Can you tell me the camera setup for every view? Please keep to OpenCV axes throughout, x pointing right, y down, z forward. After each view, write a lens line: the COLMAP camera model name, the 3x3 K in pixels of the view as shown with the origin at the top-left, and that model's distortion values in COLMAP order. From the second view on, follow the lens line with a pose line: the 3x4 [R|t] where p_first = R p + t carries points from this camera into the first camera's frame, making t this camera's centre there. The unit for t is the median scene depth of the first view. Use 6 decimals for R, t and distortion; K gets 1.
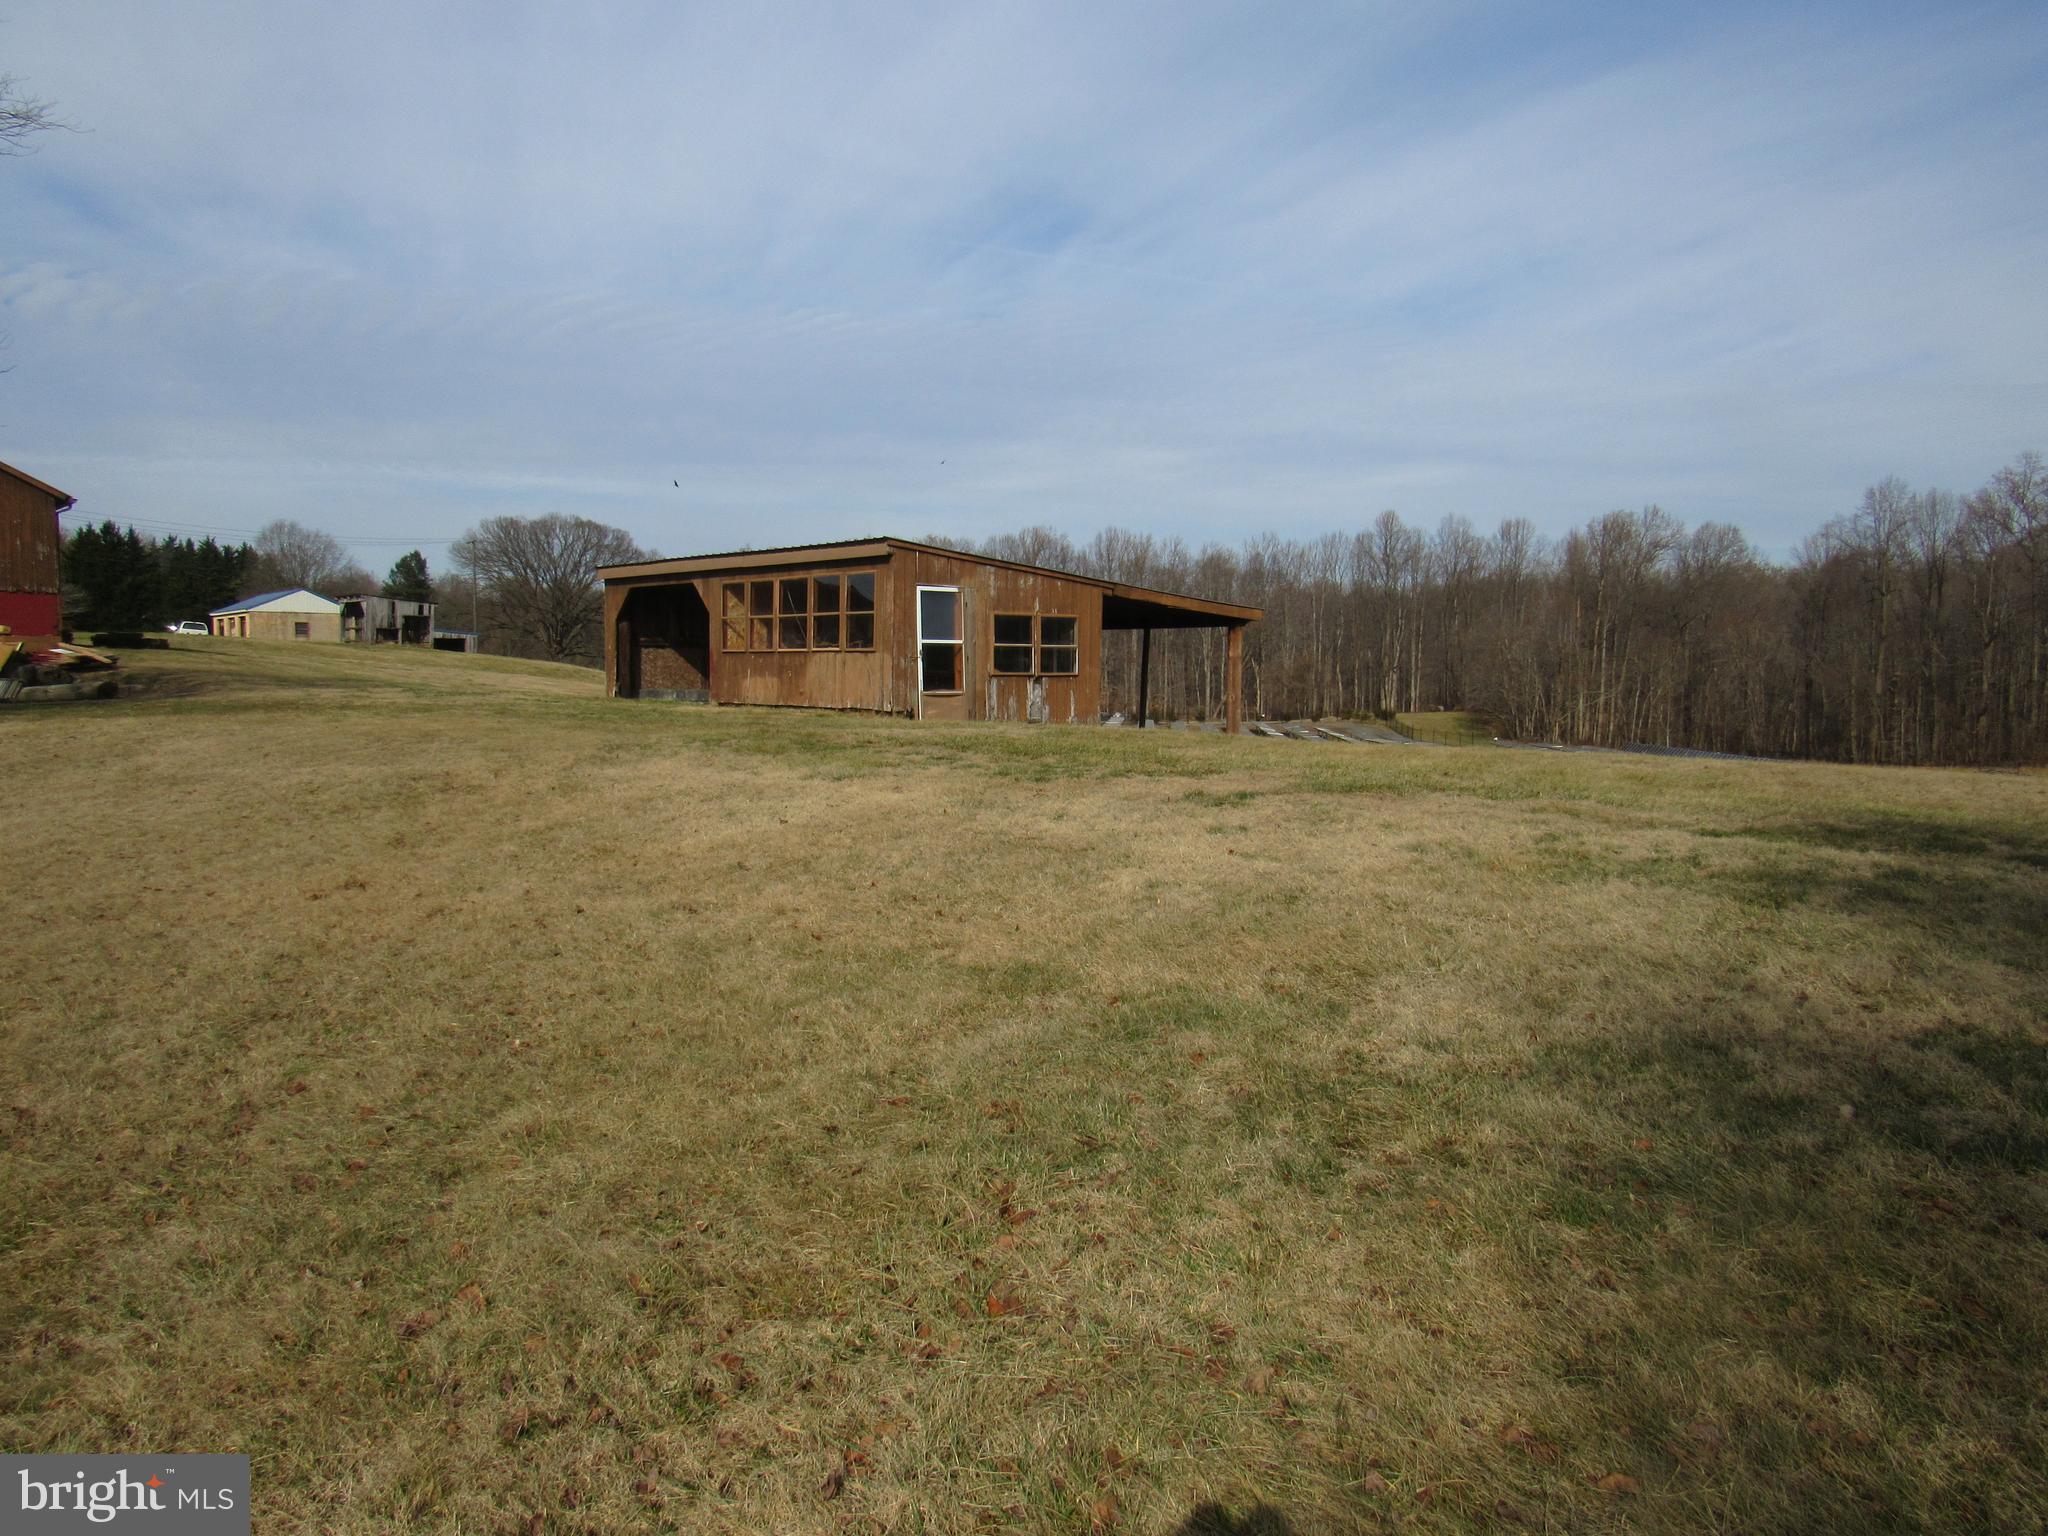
lens RADIAL K [[1440.0, 0, 1025.2], [0, 1440.0, 781.3], [0, 0, 1]] dist [-0.015397, -0.005146]
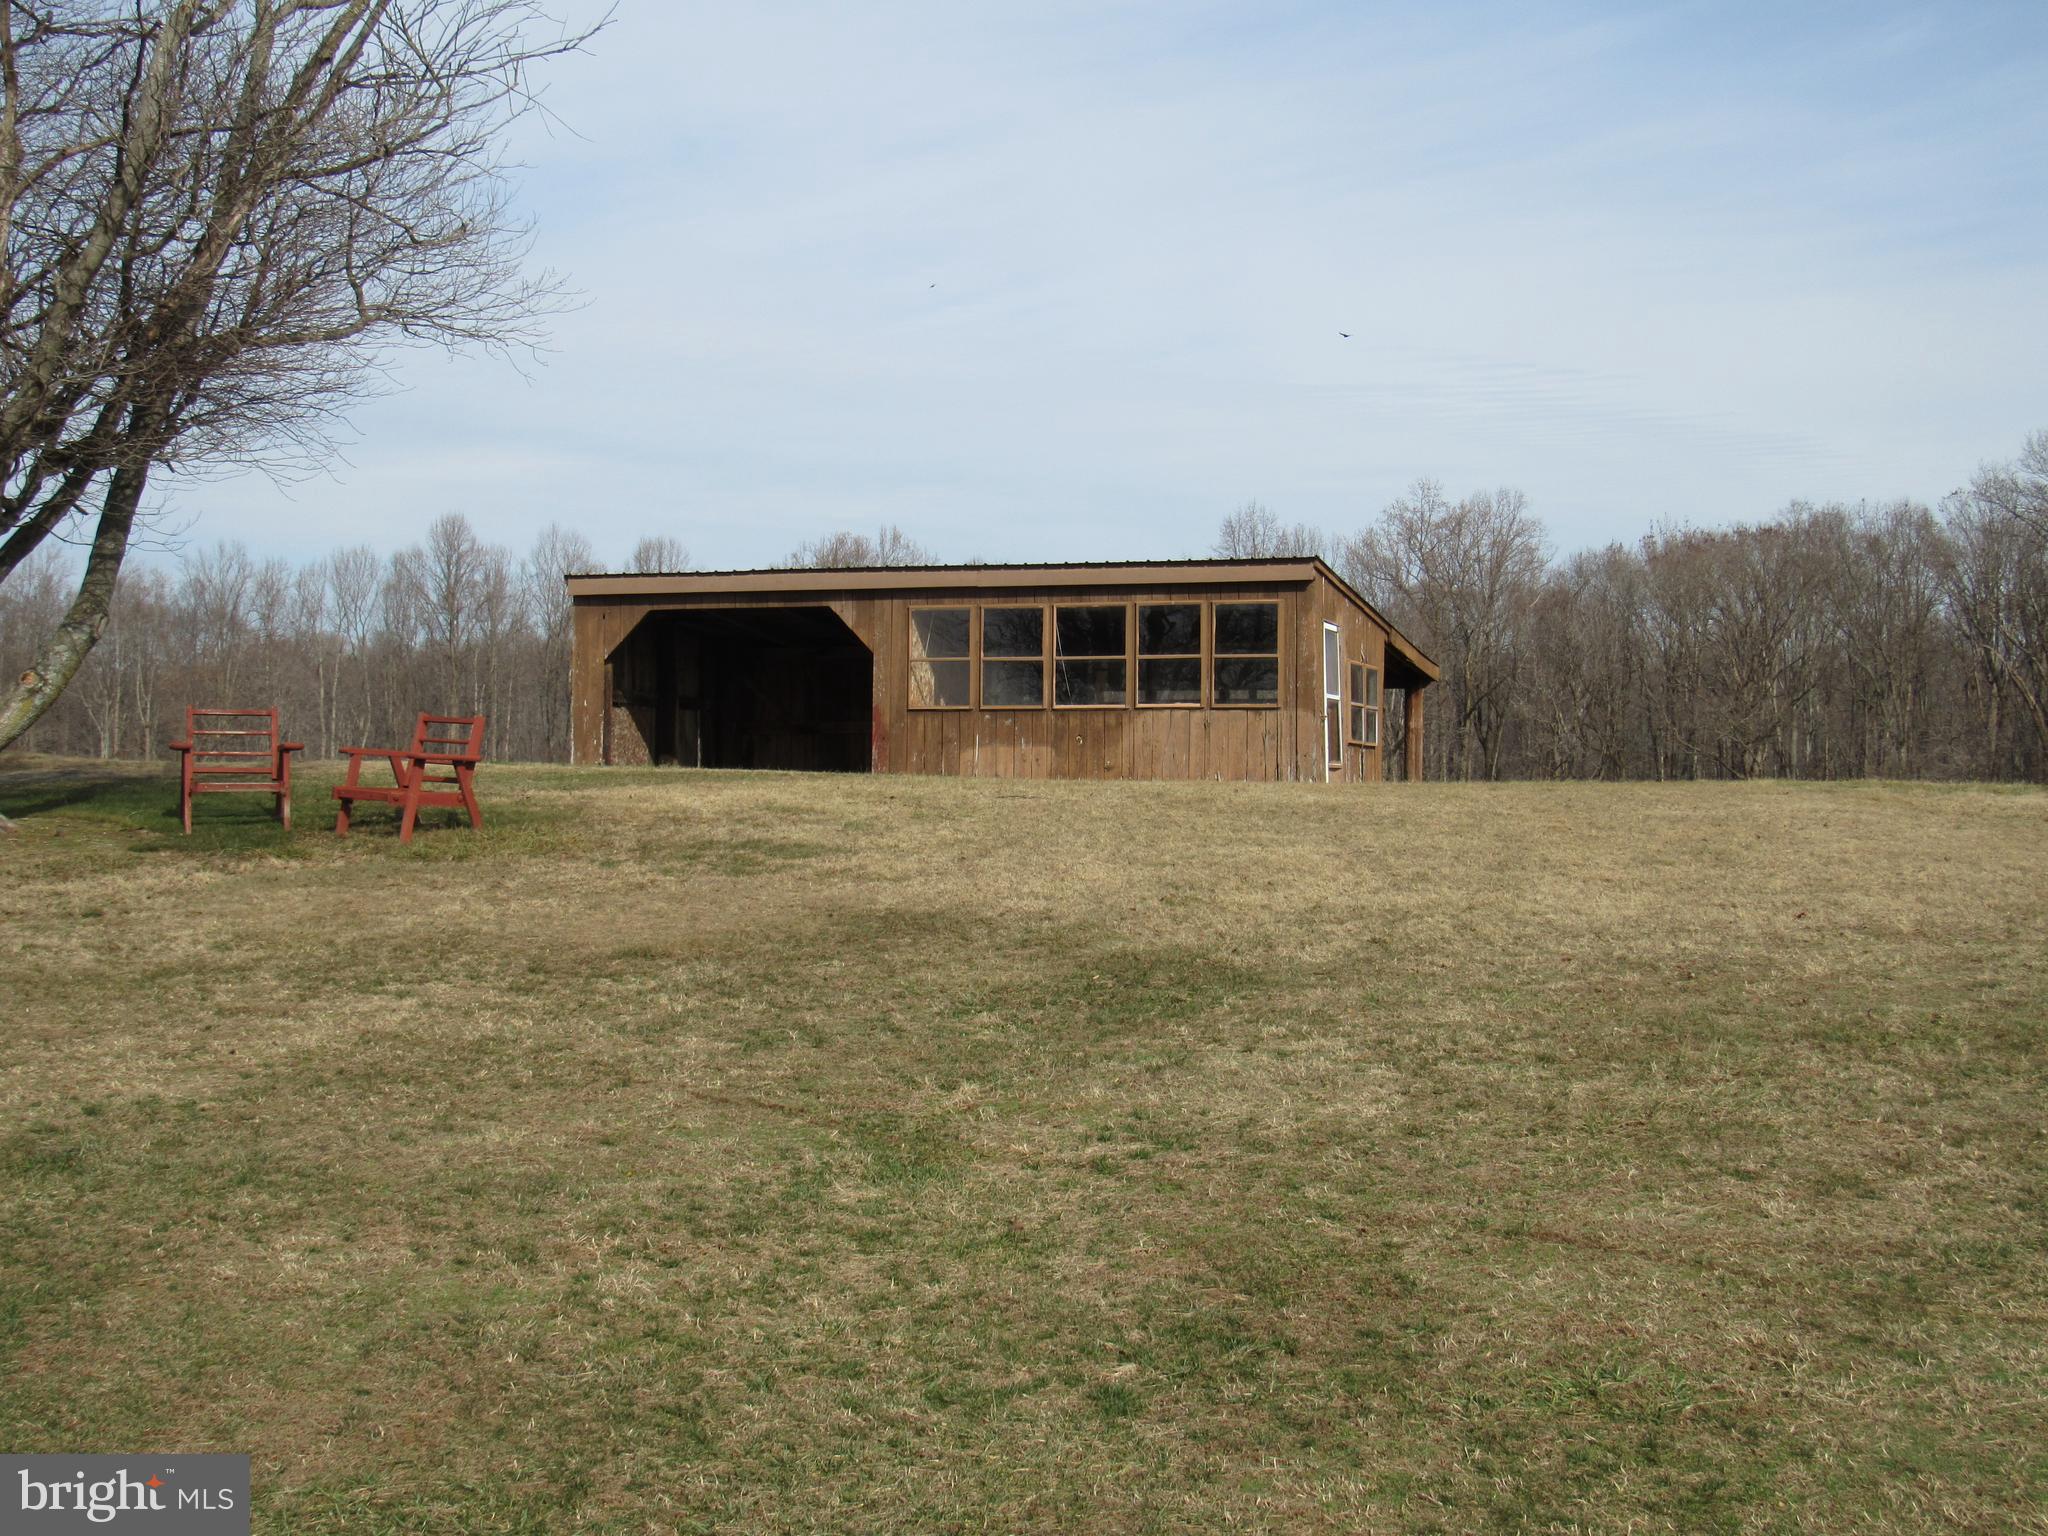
lens RADIAL K [[2608.4, 0, 1028.1], [0, 2608.4, 757.4], [0, 0, 1]] dist [-0.058411, 0.000000]
pose [[0.860517, 0.004688, 0.509400, -0.767992], [0.042278, 0.995851, -0.080584, 0.032035], [-0.507665, 0.090880, 0.856748, -0.069316]]
